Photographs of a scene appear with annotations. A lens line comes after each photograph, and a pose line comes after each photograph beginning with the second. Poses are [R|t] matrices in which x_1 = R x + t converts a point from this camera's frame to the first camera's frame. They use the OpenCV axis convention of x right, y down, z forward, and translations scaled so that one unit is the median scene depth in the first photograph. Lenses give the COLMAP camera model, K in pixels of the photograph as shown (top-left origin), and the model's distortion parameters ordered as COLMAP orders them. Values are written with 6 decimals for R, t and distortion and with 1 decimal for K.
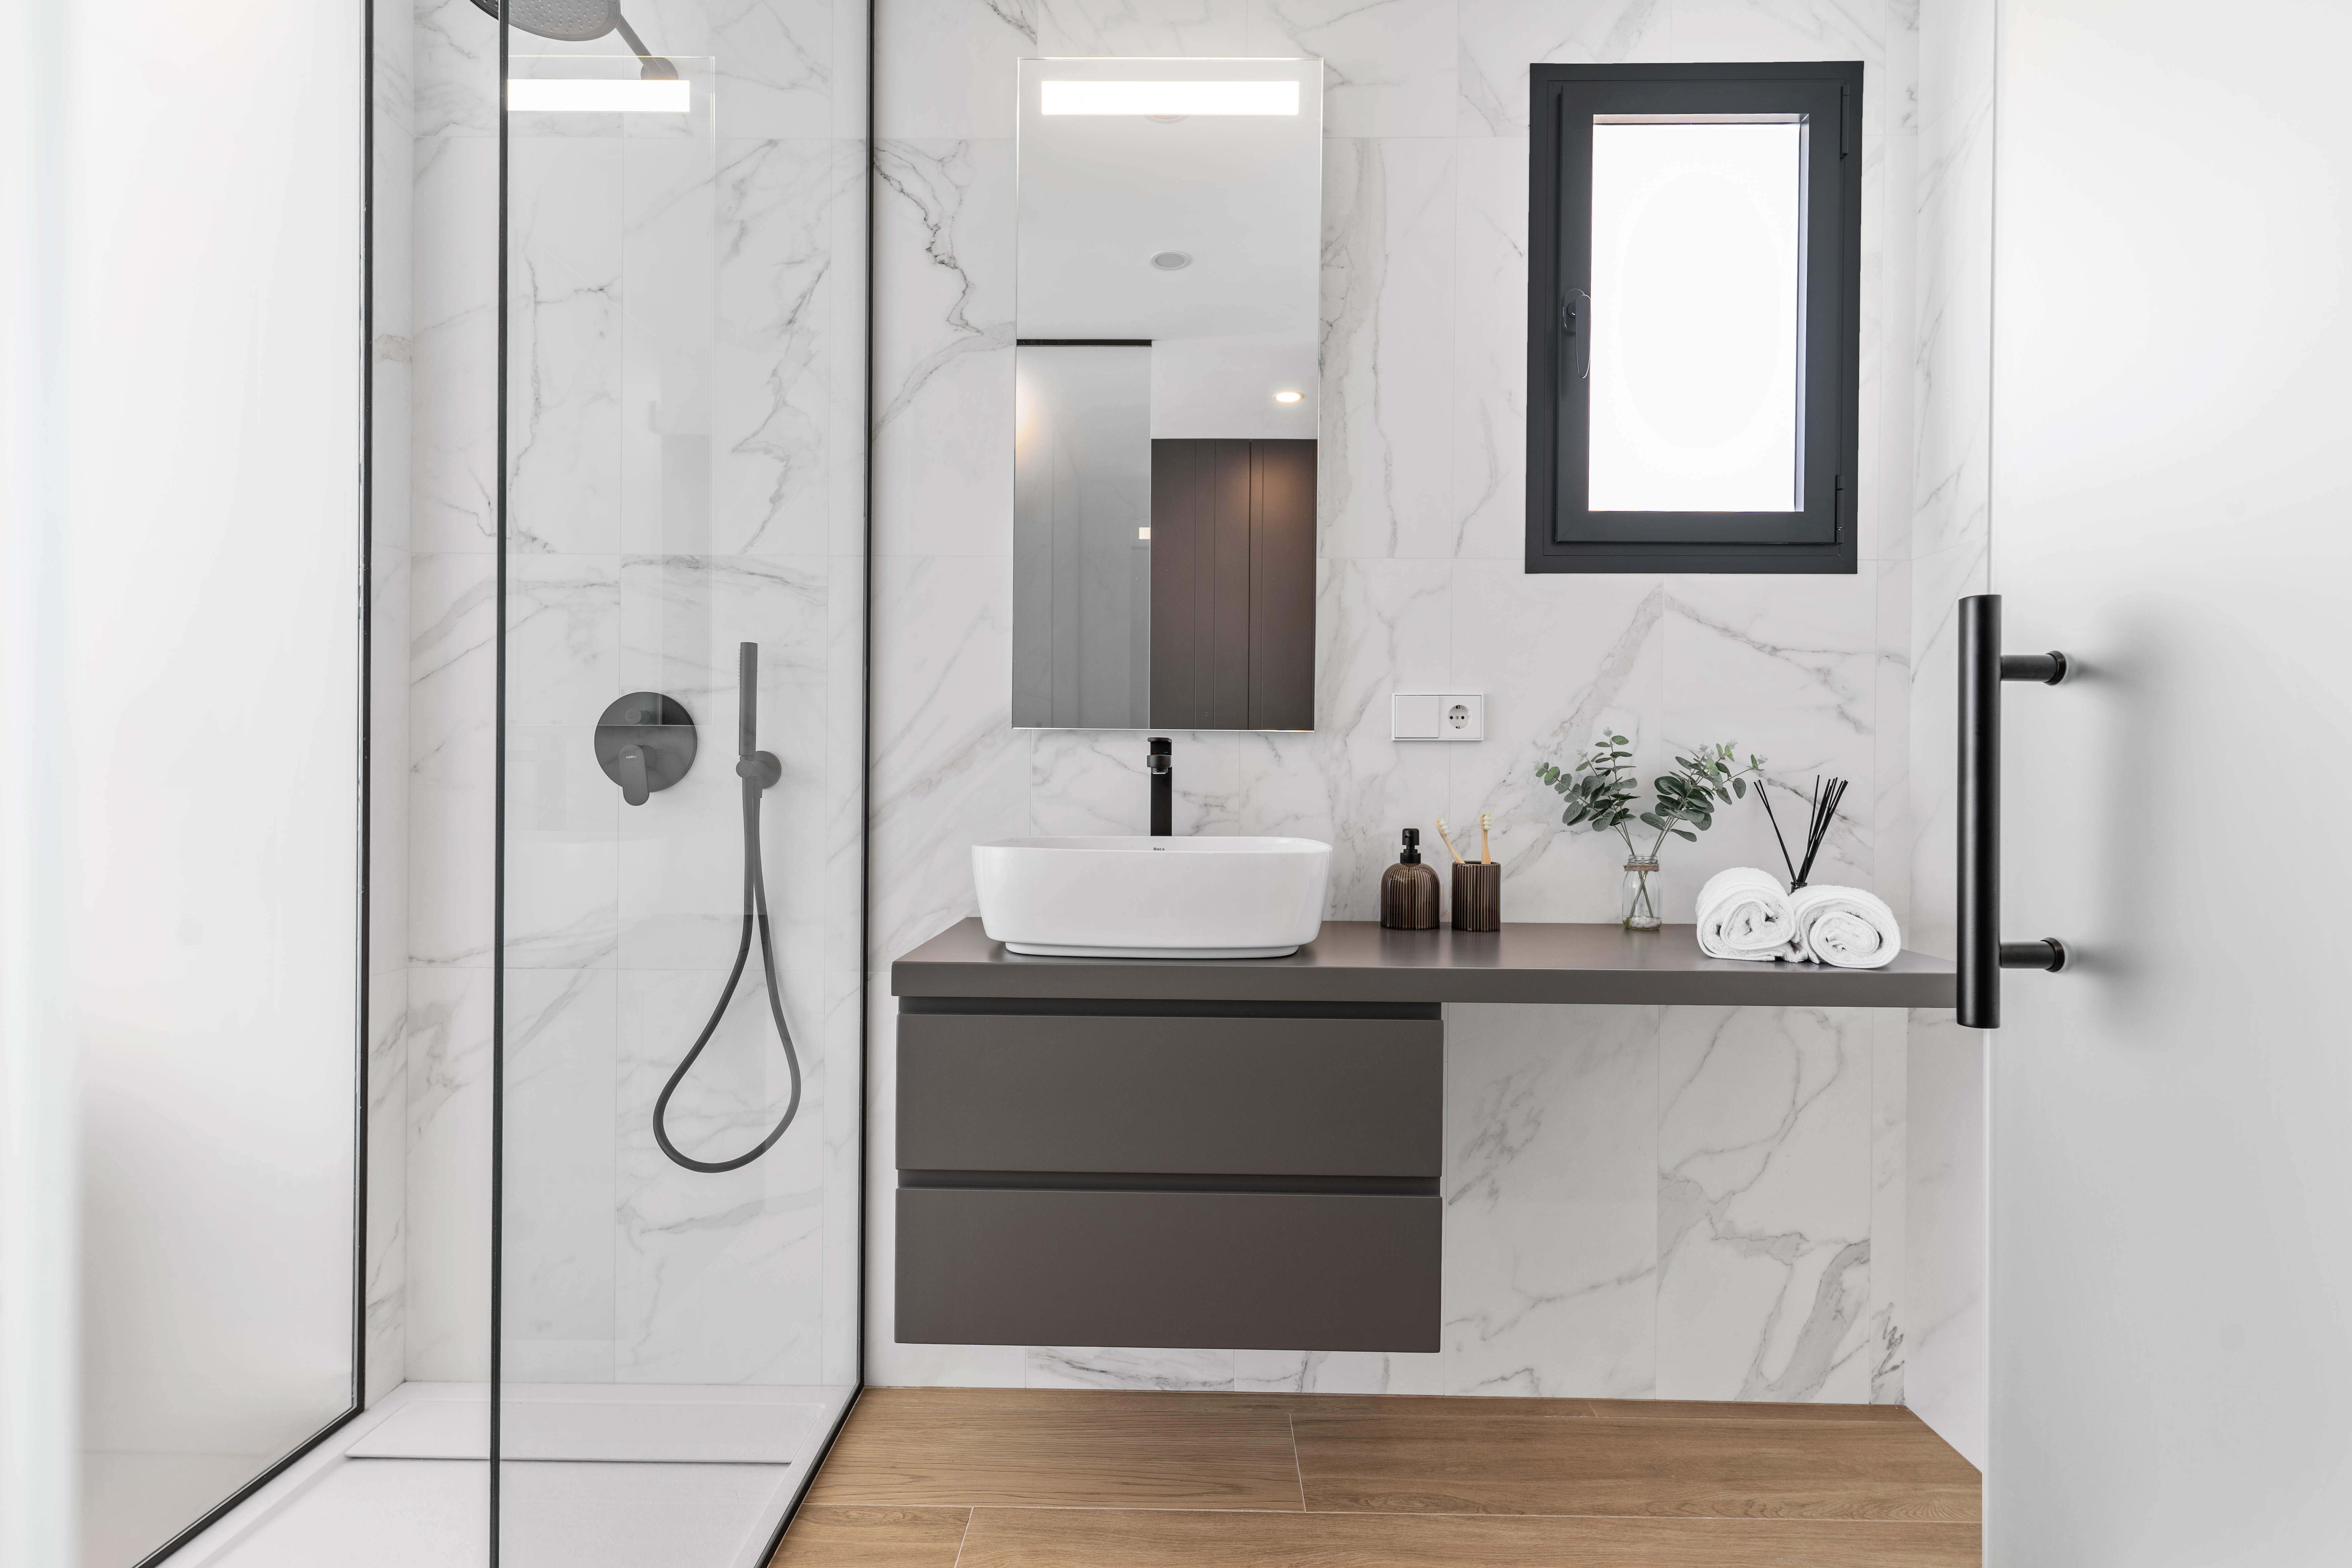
lens RADIAL K [[1134.3, 0, 1202.0], [0, 1134.3, 787.1], [0, 0, 1]] dist [0.002389, -0.001062]
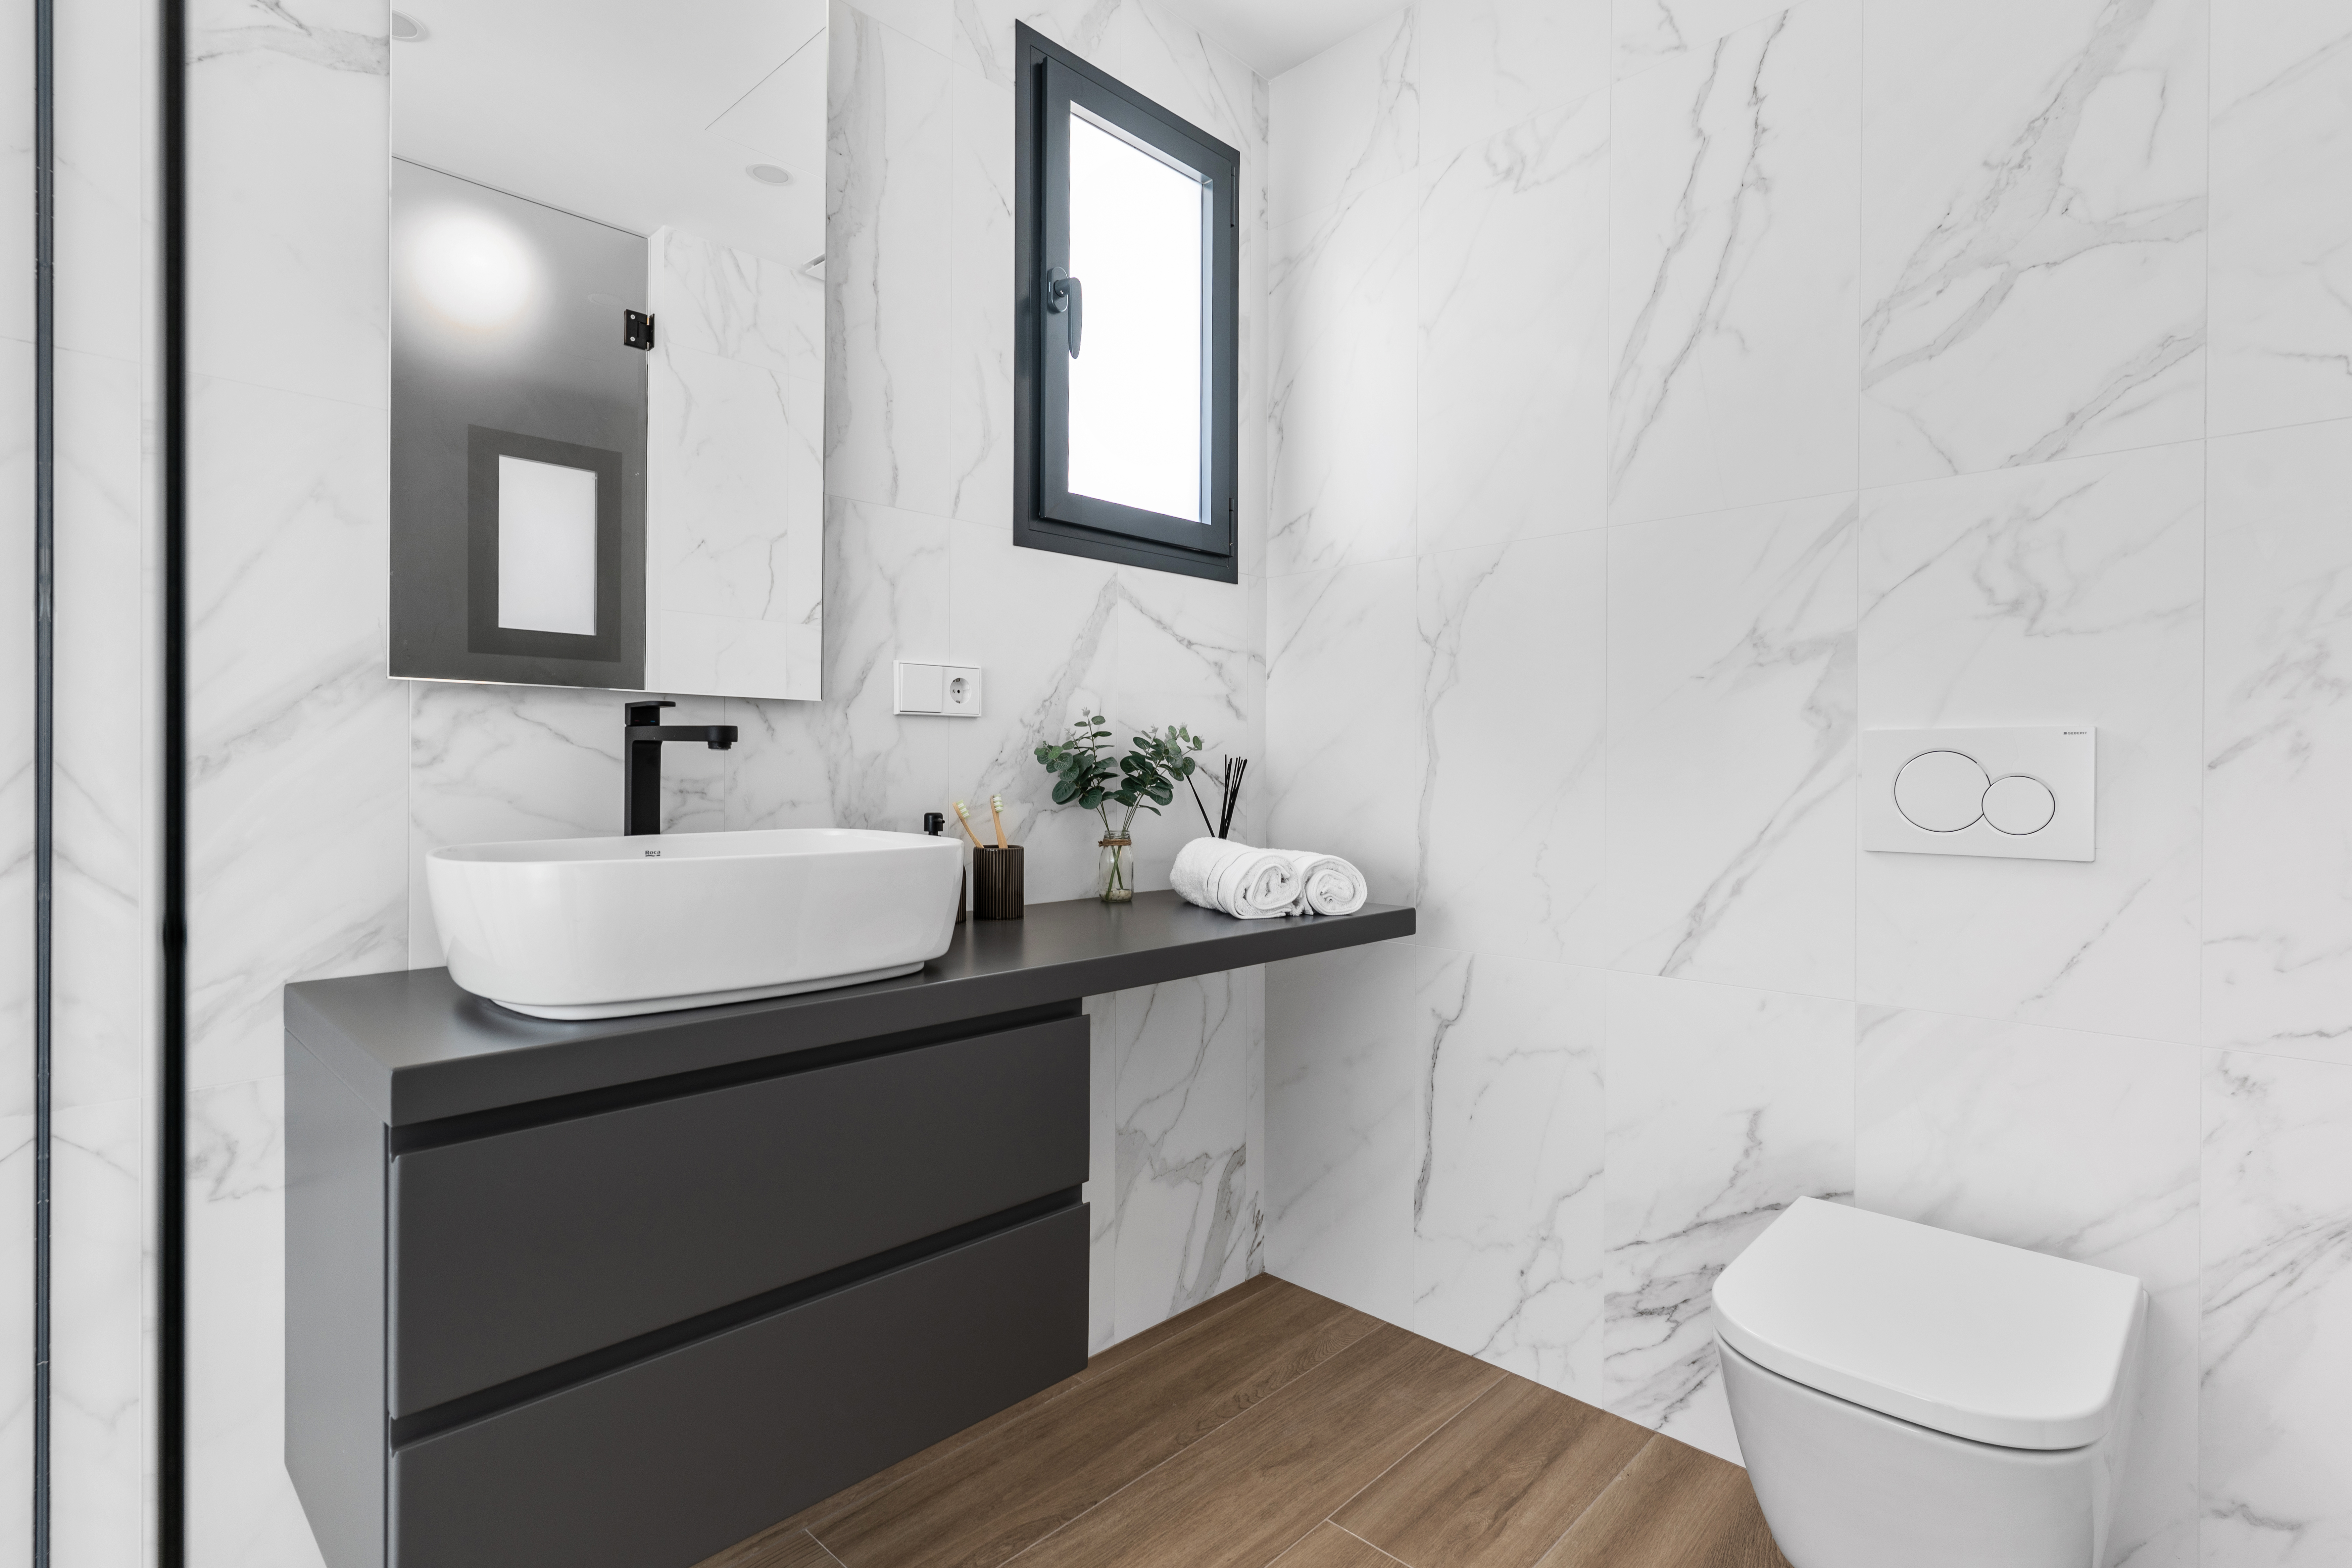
lens RADIAL K [[1134.3, 0, 1212.6], [0, 1134.3, 769.6], [0, 0, 1]] dist [0.002389, -0.001062]
pose [[0.678305, -0.006332, 0.734754, -0.314619], [0.001941, 0.999975, 0.006827, -0.003446], [-0.734778, -0.003205, 0.678300, 0.219892]]
